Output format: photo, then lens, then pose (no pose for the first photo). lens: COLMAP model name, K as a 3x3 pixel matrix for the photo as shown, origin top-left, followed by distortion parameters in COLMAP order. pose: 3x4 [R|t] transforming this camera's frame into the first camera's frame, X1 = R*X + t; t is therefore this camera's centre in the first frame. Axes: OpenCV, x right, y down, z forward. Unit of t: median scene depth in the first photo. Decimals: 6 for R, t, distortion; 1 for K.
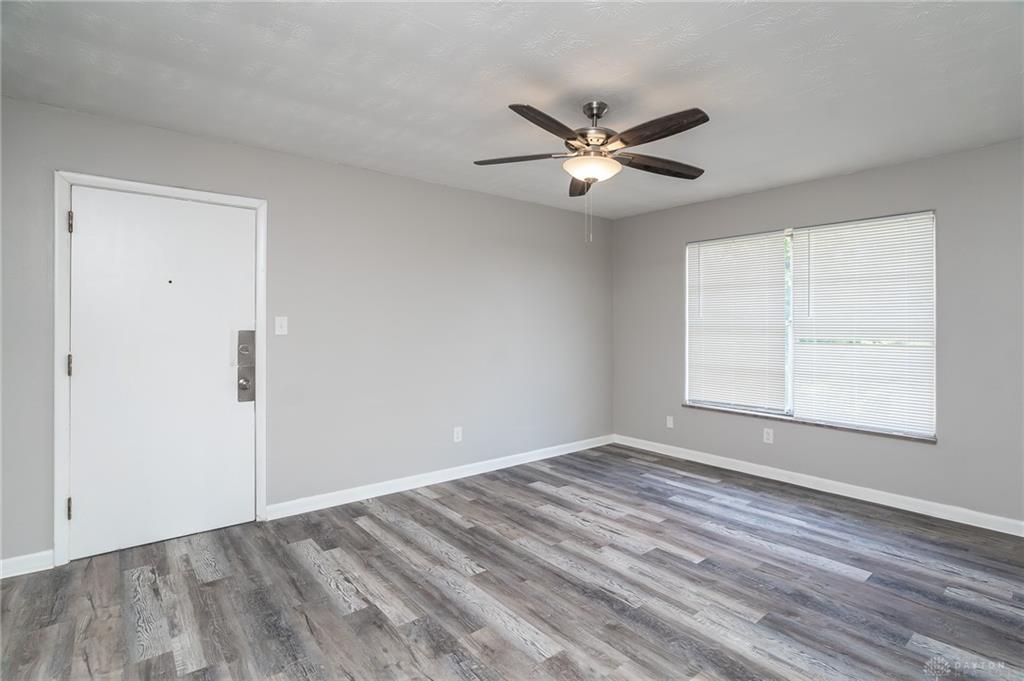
lens RADIAL K [[497.4, 0, 509.0], [0, 497.4, 328.0], [0, 0, 1]] dist [-0.018156, 0.007001]
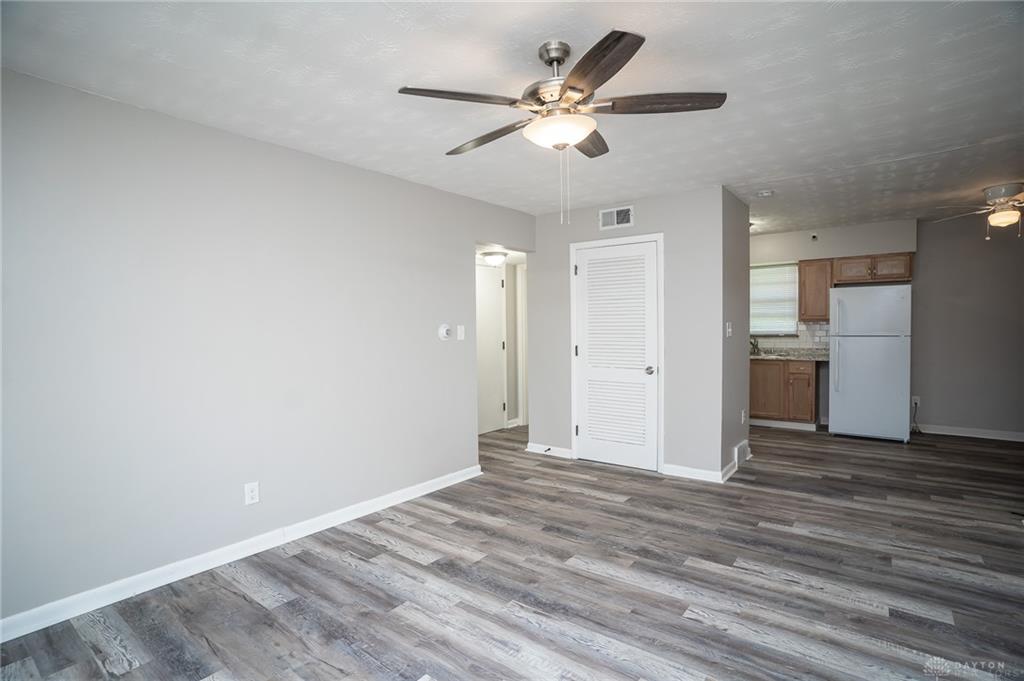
lens RADIAL K [[509.7, 0, 515.0], [0, 509.7, 338.2], [0, 0, 1]] dist [-0.074261, 0.034018]
pose [[-0.971057, 0.018252, -0.238148, 0.395303], [0.012795, 0.999619, 0.024442, -0.011478], [0.238503, 0.020688, -0.970921, 1.614867]]
